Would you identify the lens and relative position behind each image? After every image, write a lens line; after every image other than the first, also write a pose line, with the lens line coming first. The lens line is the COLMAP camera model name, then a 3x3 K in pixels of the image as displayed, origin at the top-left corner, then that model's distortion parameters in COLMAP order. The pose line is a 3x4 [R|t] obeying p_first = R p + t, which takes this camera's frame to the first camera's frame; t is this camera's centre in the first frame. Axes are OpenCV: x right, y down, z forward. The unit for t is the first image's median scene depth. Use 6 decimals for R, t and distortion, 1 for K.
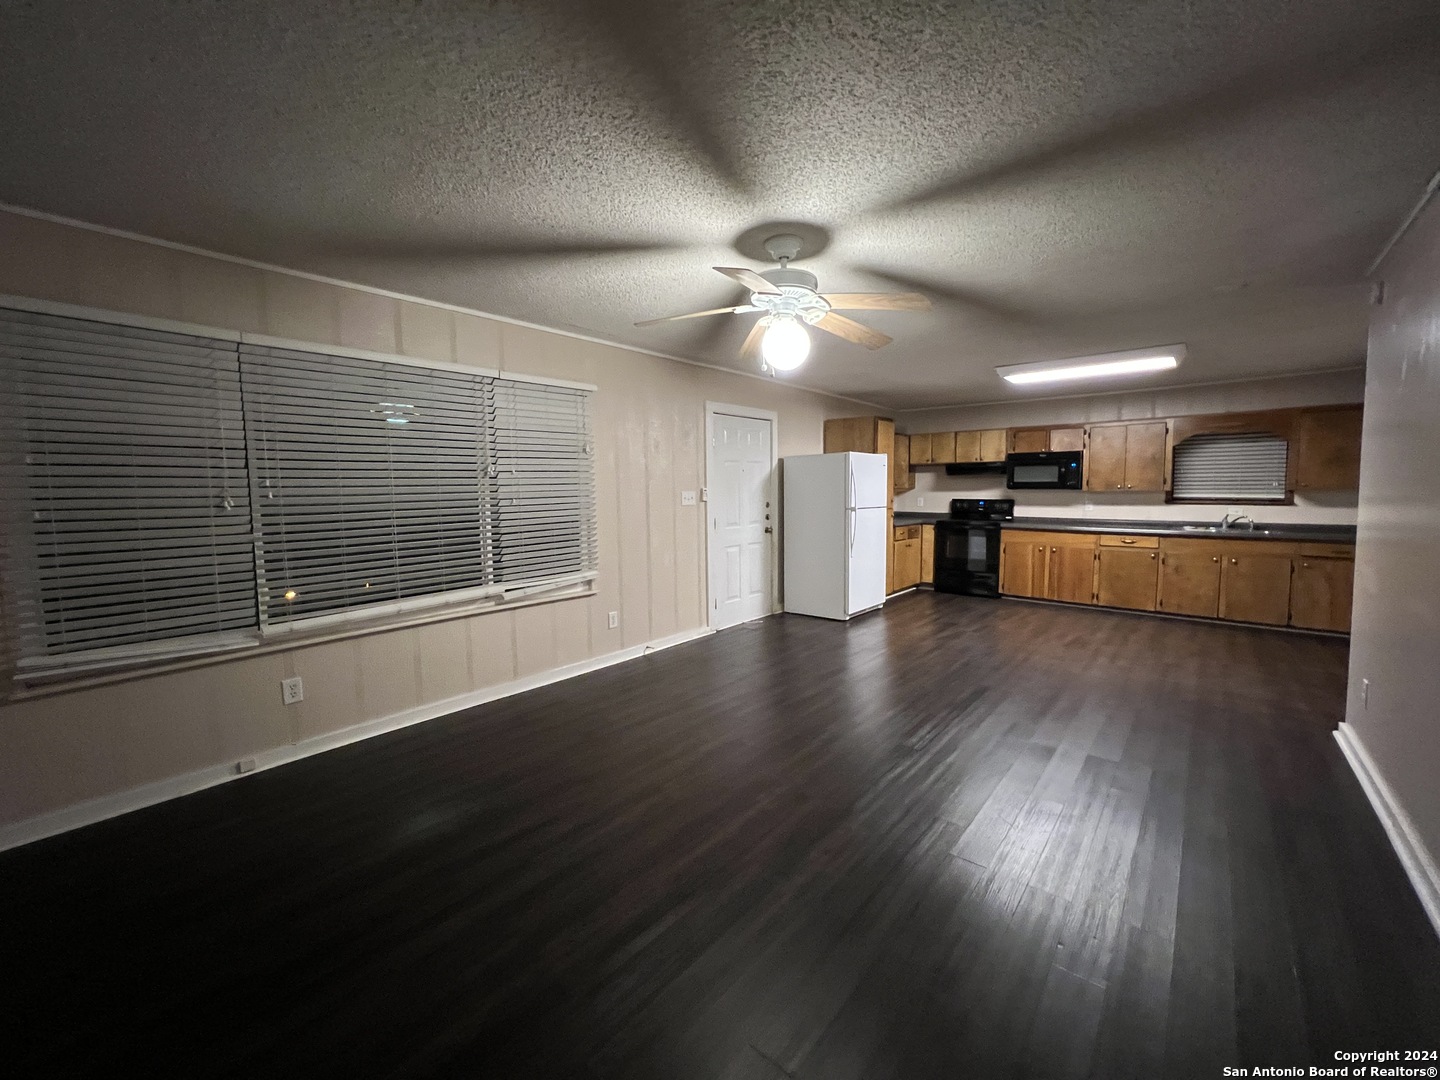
lens RADIAL K [[578.3, 0, 719.5], [0, 578.3, 534.0], [0, 0, 1]] dist [0.003992, -0.000045]
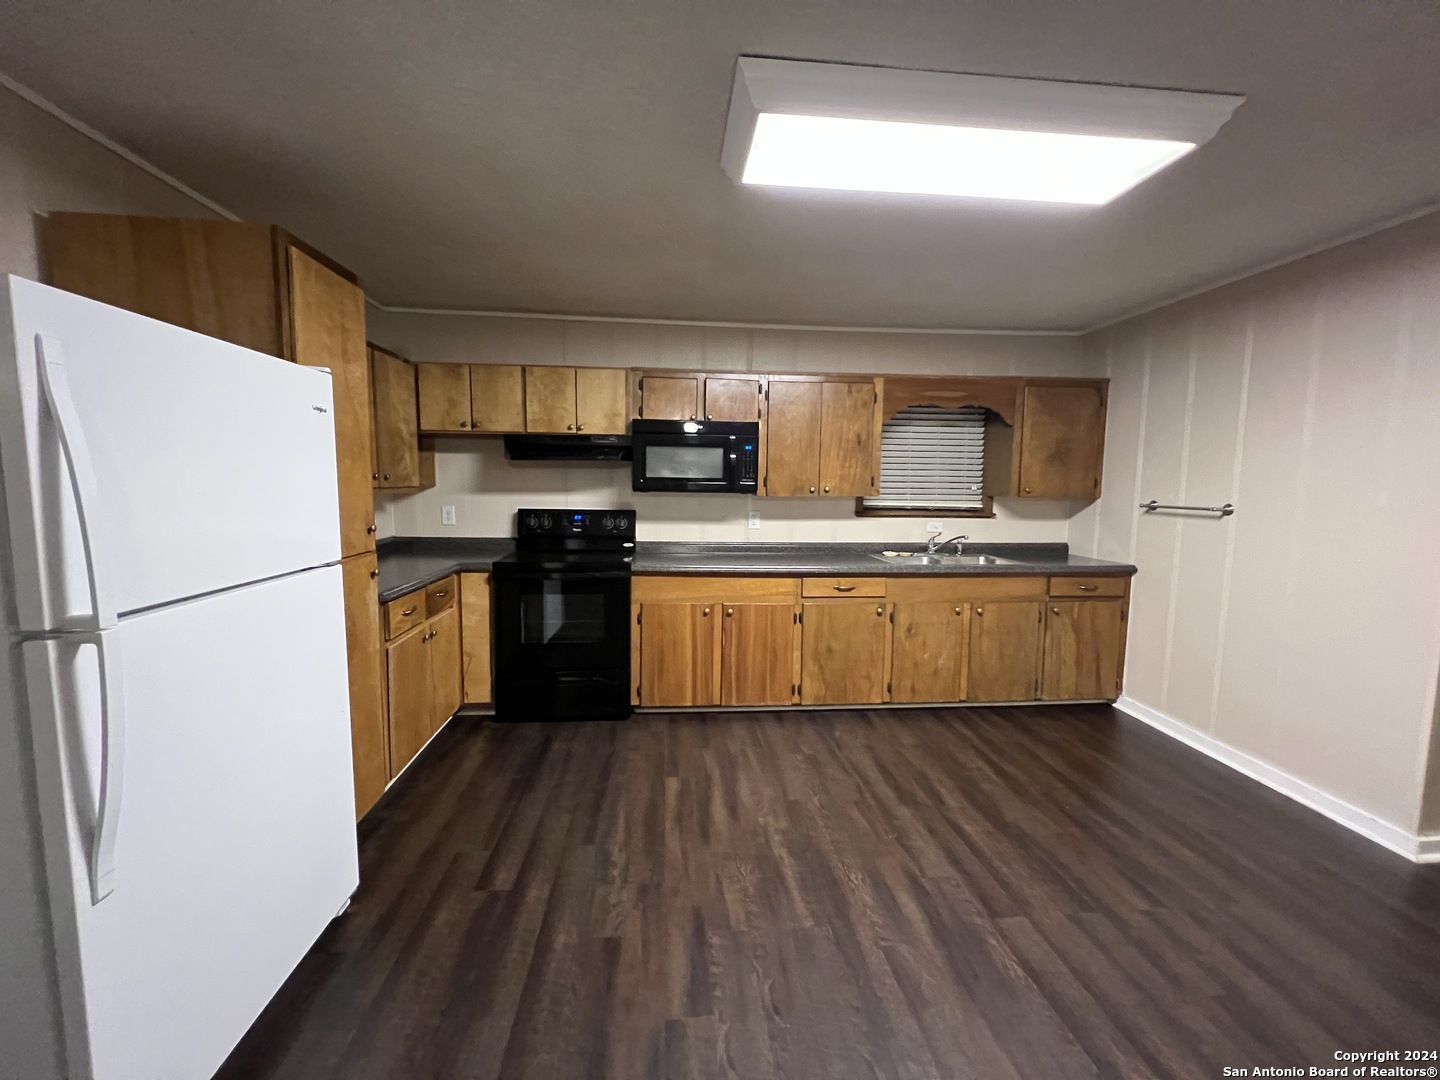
lens RADIAL K [[578.3, 0, 718.9], [0, 578.3, 531.2], [0, 0, 1]] dist [0.003992, -0.000045]
pose [[0.704235, -0.049414, 0.708245, 0.200969], [0.041483, 0.998735, 0.028434, -0.055912], [-0.708754, 0.009356, 0.705394, 0.613958]]
